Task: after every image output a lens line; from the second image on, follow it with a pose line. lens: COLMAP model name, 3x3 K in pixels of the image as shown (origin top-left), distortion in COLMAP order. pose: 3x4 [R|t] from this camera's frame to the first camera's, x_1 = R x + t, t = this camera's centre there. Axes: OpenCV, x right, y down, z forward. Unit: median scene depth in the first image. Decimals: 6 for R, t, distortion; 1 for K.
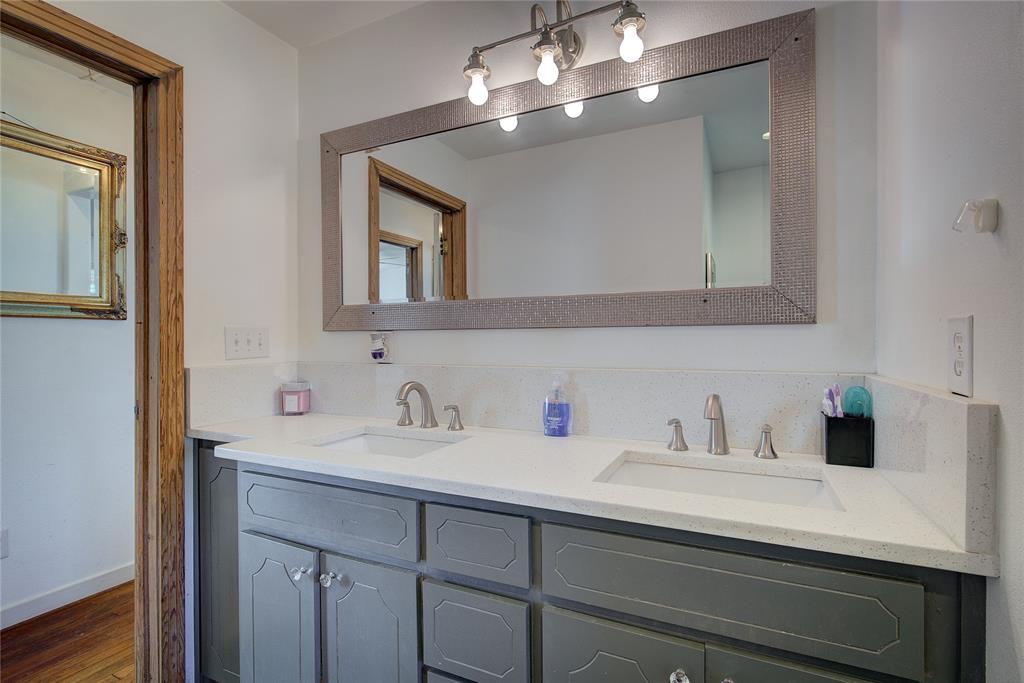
lens RADIAL K [[464.5, 0, 512.0], [0, 464.5, 341.5], [0, 0, 1]] dist [-0.001294, 0.000147]
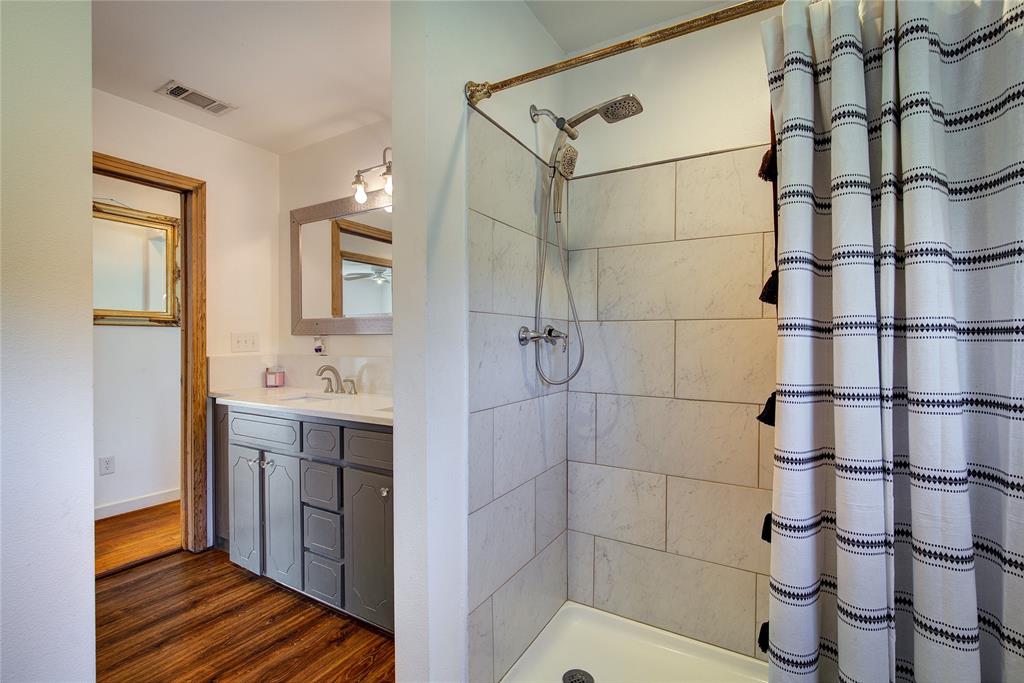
lens RADIAL K [[476.9, 0, 511.1], [0, 476.9, 346.2], [0, 0, 1]] dist [-0.002049, -0.000264]
pose [[0.992570, 0.006147, -0.121519, 0.630381], [-0.005330, 0.999961, 0.007049, 0.000014], [0.121558, -0.006349, 0.992564, -0.617262]]
